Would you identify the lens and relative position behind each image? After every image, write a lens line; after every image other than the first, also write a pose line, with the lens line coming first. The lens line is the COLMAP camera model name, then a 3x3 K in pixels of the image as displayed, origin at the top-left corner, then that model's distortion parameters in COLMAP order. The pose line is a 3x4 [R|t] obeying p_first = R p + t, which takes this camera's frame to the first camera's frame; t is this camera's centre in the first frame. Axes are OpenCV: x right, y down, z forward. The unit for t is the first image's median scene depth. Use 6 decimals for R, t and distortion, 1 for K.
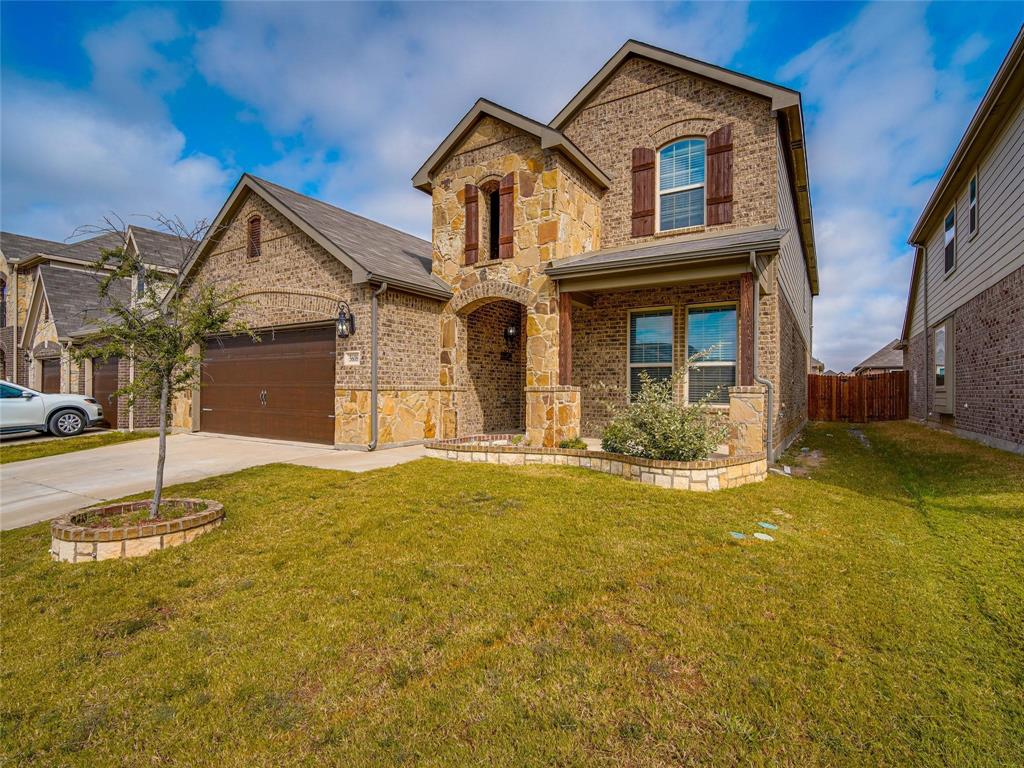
lens RADIAL K [[507.9, 0, 511.1], [0, 507.9, 400.5], [0, 0, 1]] dist [-0.012265, 0.002502]
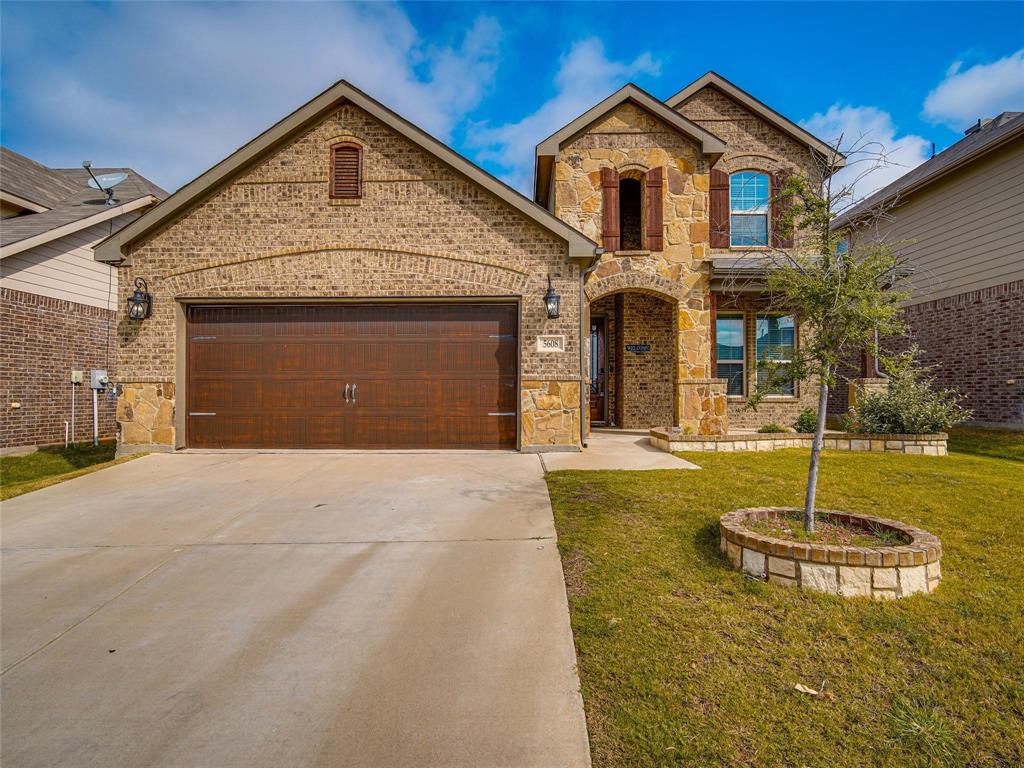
lens RADIAL K [[507.9, 0, 511.1], [0, 507.9, 400.5], [0, 0, 1]] dist [-0.012265, 0.002502]
pose [[0.854571, -0.013618, 0.519156, -0.772060], [0.018149, 0.999829, -0.003649, 0.012982], [-0.519017, 0.012540, 0.854672, 0.295452]]
